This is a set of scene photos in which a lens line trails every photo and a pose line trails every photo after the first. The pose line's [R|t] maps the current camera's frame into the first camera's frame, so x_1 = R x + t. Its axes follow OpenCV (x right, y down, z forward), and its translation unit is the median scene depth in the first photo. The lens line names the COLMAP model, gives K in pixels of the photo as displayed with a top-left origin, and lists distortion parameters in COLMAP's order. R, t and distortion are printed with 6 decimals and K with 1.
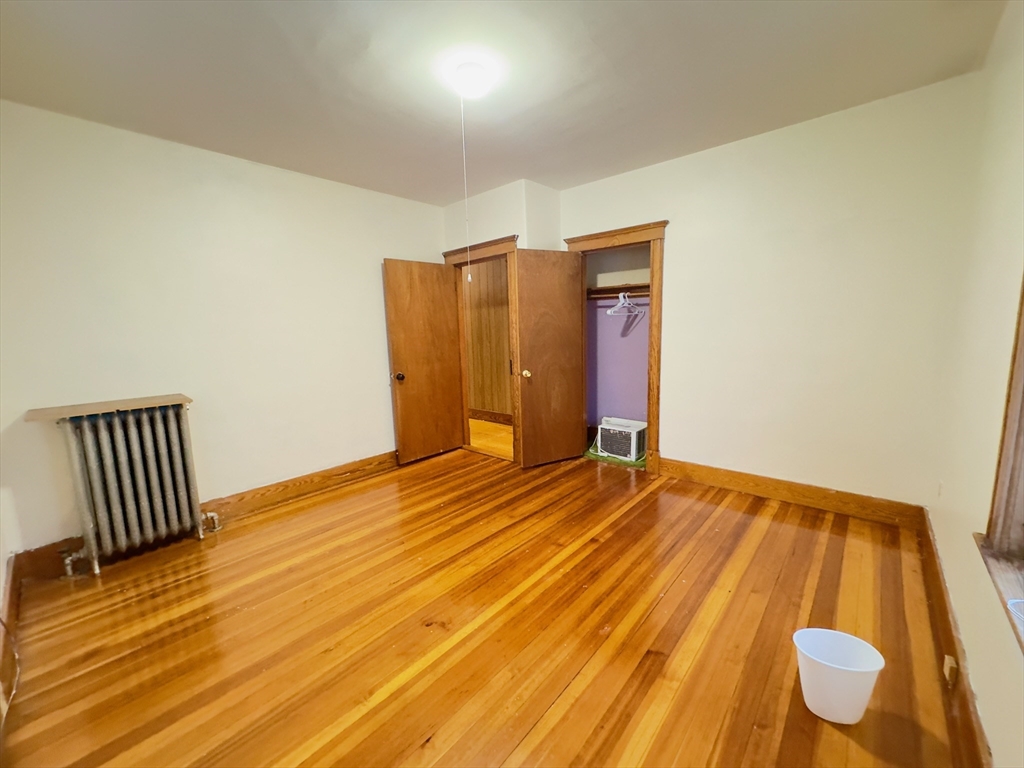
lens RADIAL K [[407.4, 0, 511.7], [0, 407.4, 381.5], [0, 0, 1]] dist [-0.004677, 0.000642]
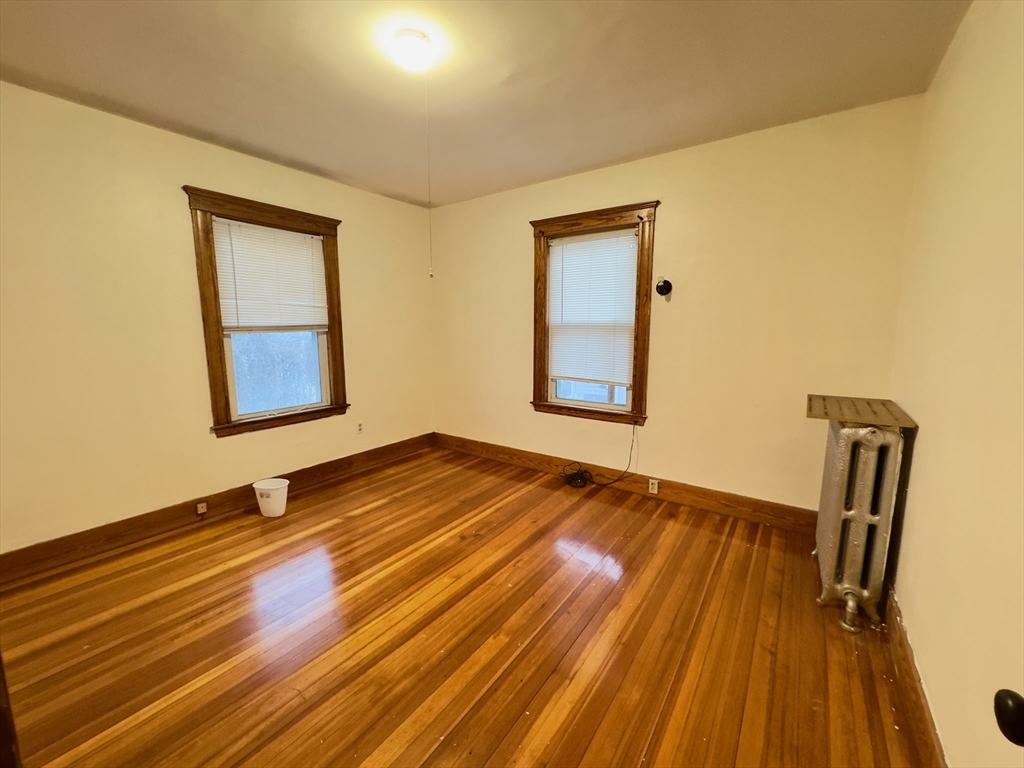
lens RADIAL K [[407.4, 0, 514.2], [0, 407.4, 385.5], [0, 0, 1]] dist [-0.004677, 0.000642]
pose [[-0.993603, 0.044811, -0.103655, -0.125913], [0.013299, 0.957944, 0.286647, -0.197359], [0.112140, 0.283434, -0.952412, 1.365651]]
